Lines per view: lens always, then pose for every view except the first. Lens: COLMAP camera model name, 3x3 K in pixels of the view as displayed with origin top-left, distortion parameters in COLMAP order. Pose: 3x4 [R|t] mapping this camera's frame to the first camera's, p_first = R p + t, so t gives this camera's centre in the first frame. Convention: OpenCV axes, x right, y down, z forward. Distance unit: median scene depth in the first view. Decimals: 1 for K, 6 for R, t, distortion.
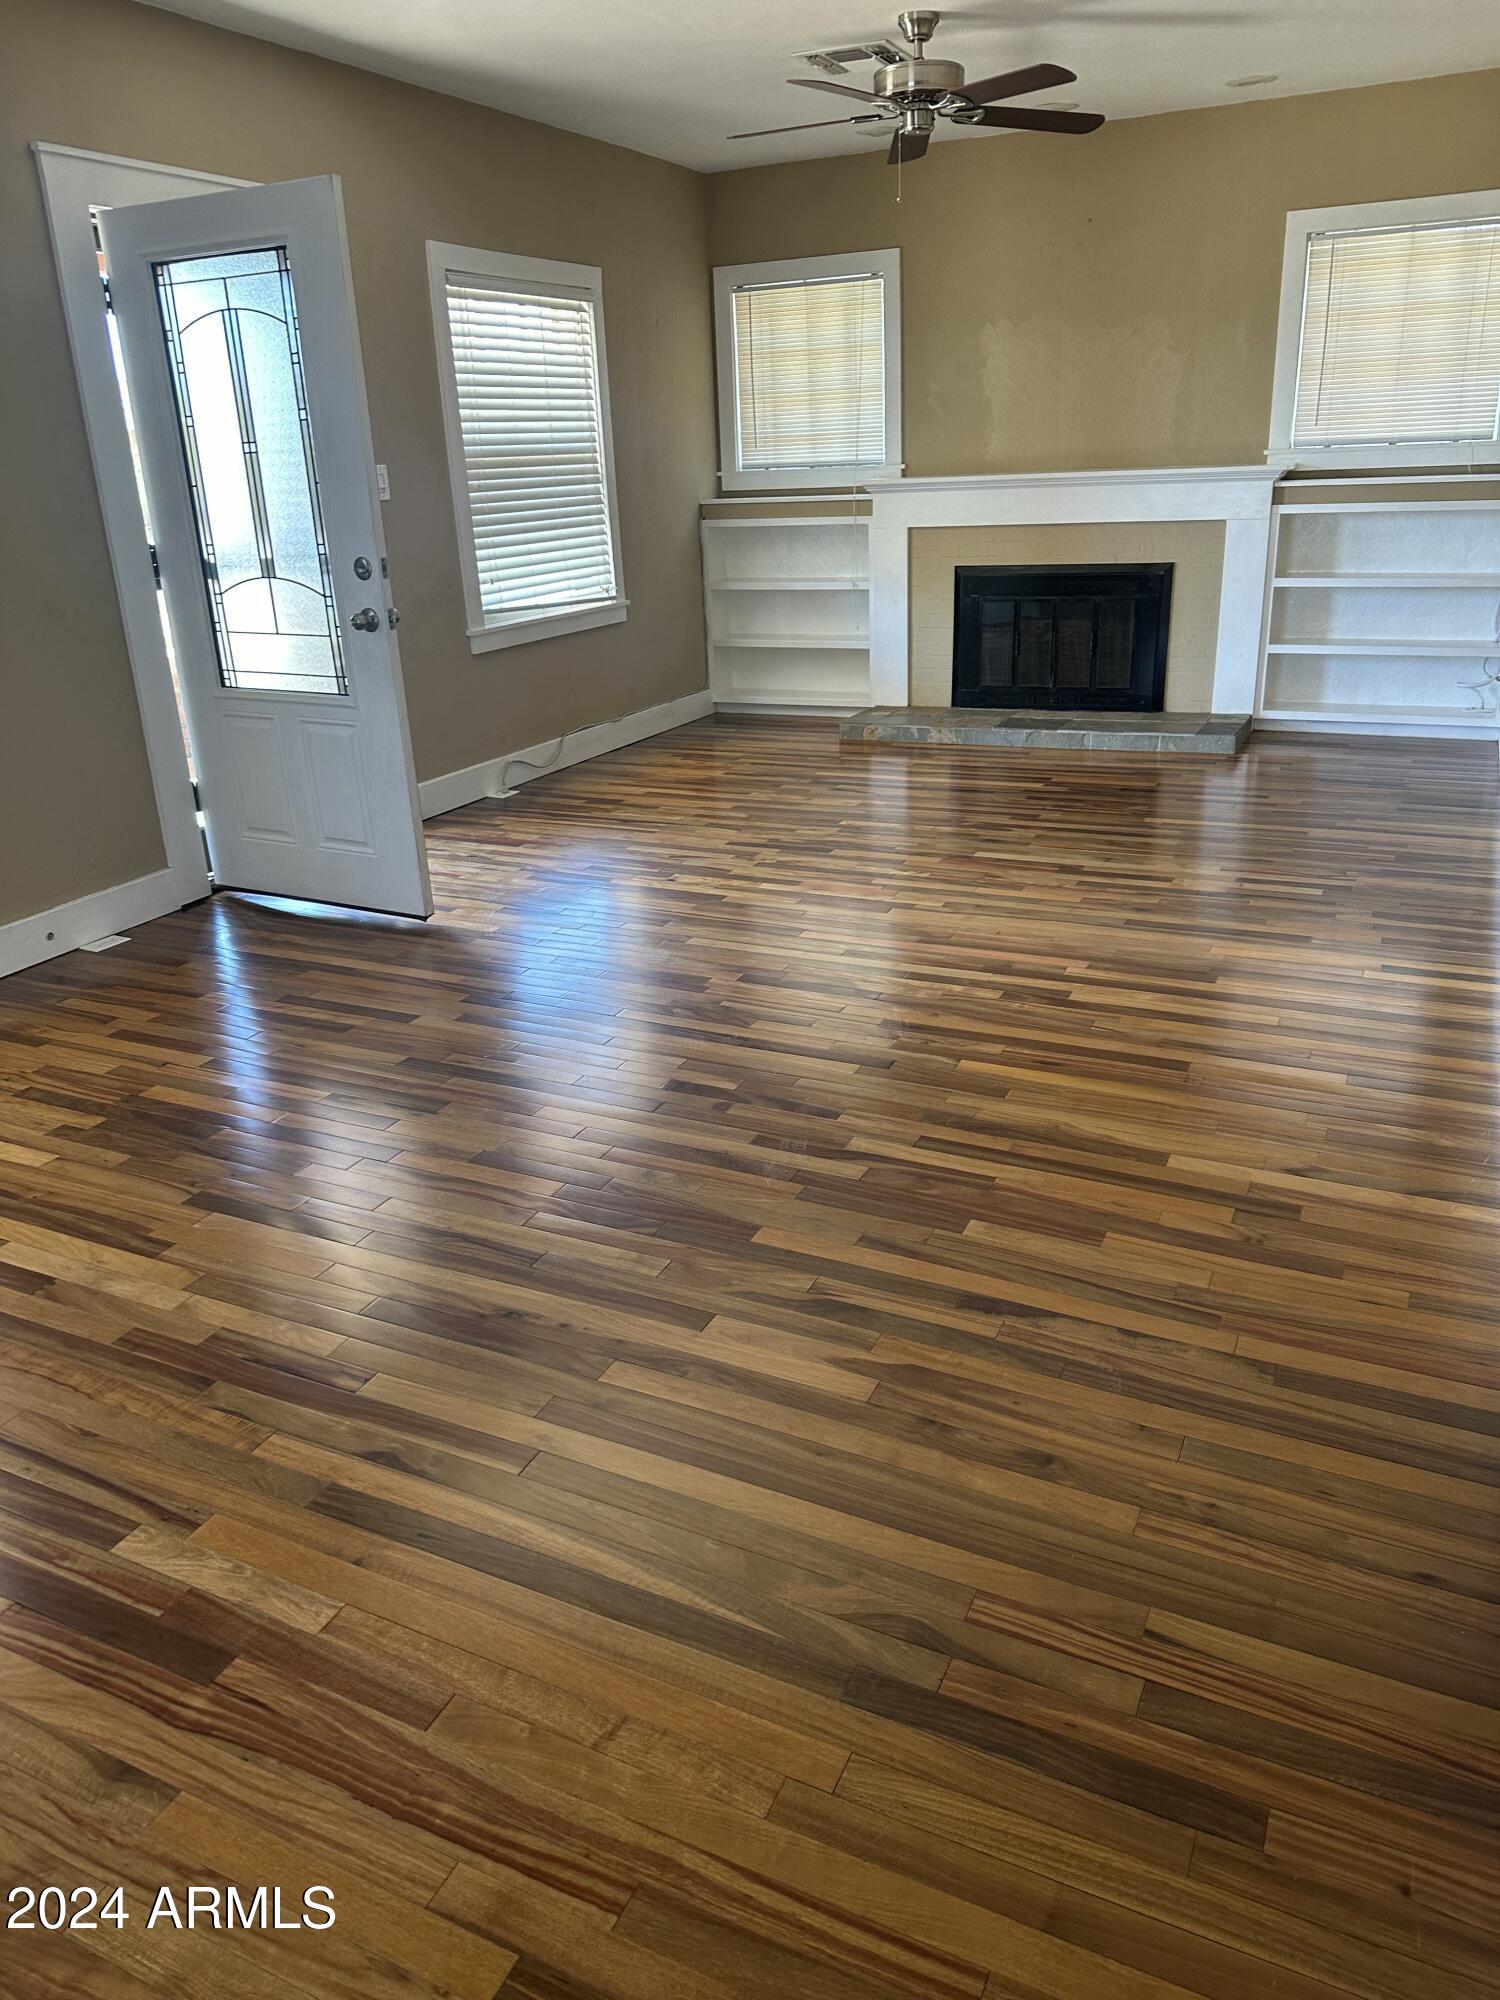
lens RADIAL K [[1433.5, 0, 747.4], [0, 1433.5, 1006.5], [0, 0, 1]] dist [0.084275, -0.125414]
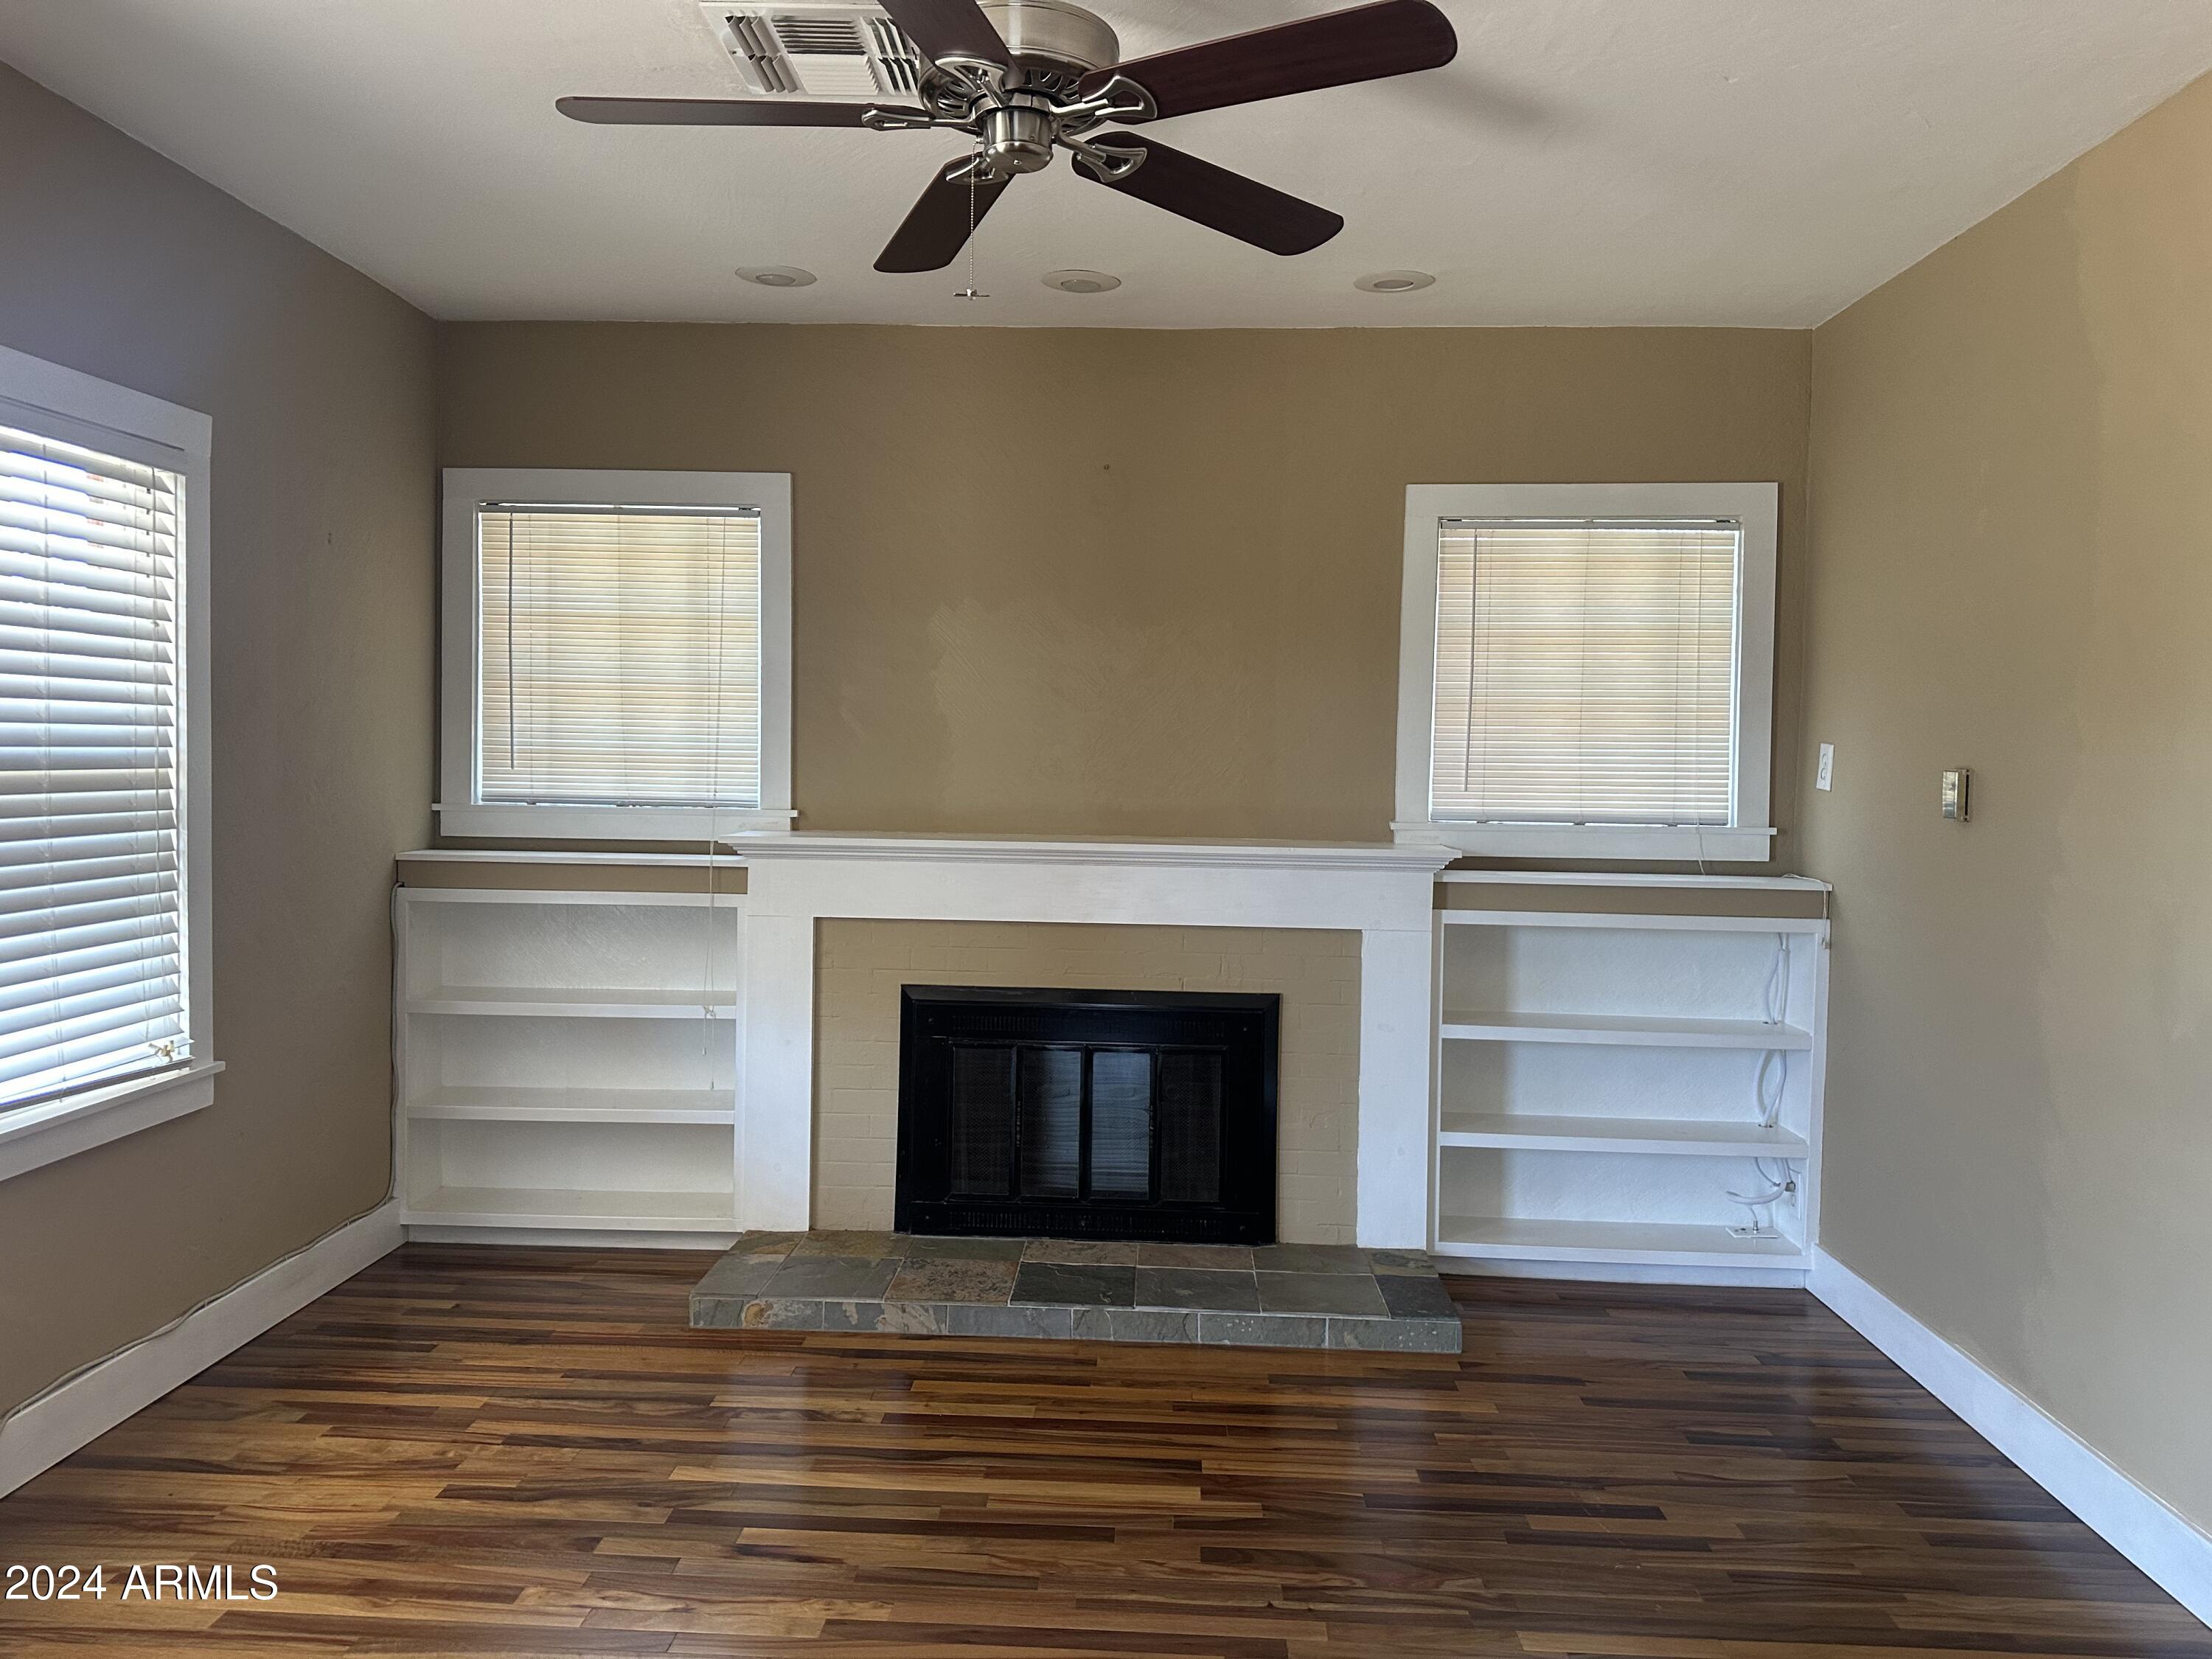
lens RADIAL K [[1585.4, 0, 1099.7], [0, 1585.4, 796.4], [0, 0, 1]] dist [0.084275, -0.125414]
pose [[0.917833, 0.045141, 0.394392, -0.031938], [0.089852, 0.944104, -0.317166, -0.176250], [-0.386664, 0.326542, 0.862474, 0.426342]]
